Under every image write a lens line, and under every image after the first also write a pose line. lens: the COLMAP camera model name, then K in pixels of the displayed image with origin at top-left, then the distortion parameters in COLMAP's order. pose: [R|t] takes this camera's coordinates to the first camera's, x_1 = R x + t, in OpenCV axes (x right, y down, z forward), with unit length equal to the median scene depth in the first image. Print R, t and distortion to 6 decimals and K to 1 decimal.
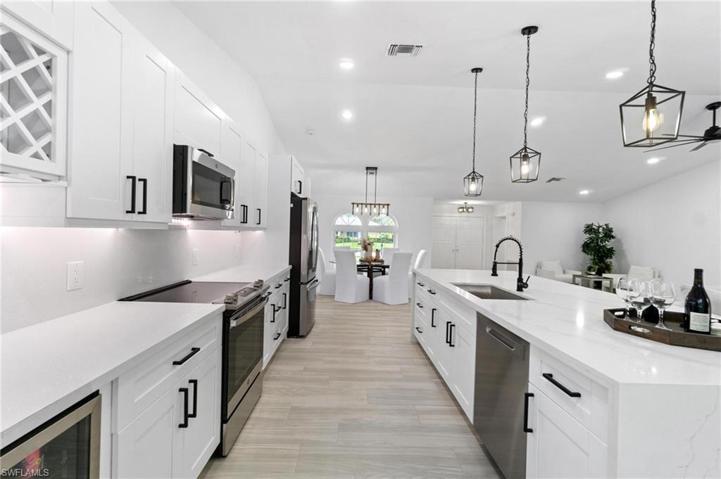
lens RADIAL K [[312.1, 0, 361.0], [0, 312.1, 238.8], [0, 0, 1]] dist [-0.000638, 0.000007]
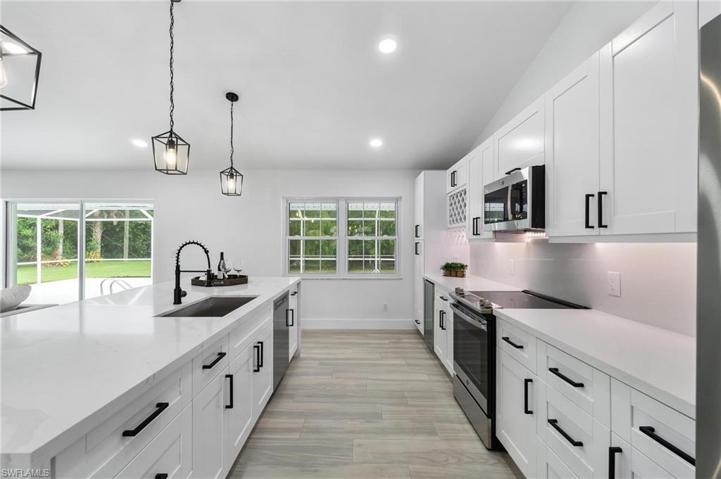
lens RADIAL K [[312.1, 0, 356.3], [0, 312.1, 239.8], [0, 0, 1]] dist [-0.000638, 0.000007]
pose [[-0.999303, -0.026061, 0.026740, 0.004876], [-0.025672, 0.999561, 0.014771, -0.033262], [-0.027114, 0.014074, -0.999533, 1.950930]]
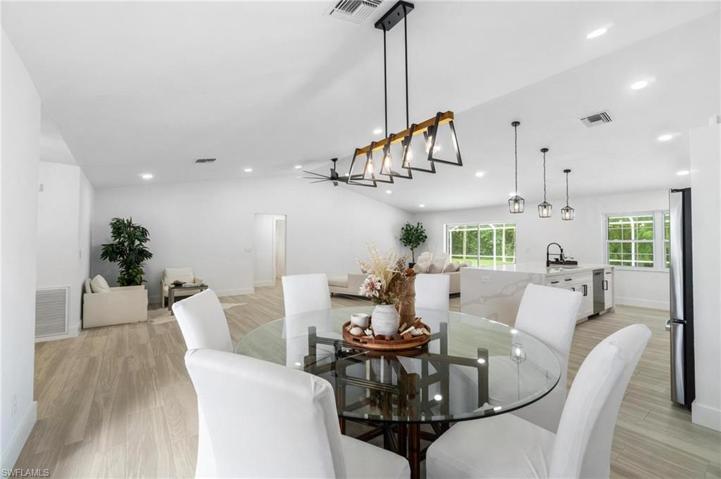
lens RADIAL K [[312.1, 0, 353.8], [0, 312.1, 237.9], [0, 0, 1]] dist [-0.000638, 0.000007]
pose [[-0.575238, -0.010883, 0.817914, -0.524100], [-0.000324, 0.999914, 0.013077, -0.070330], [-0.817986, 0.007257, -0.575192, 3.571353]]
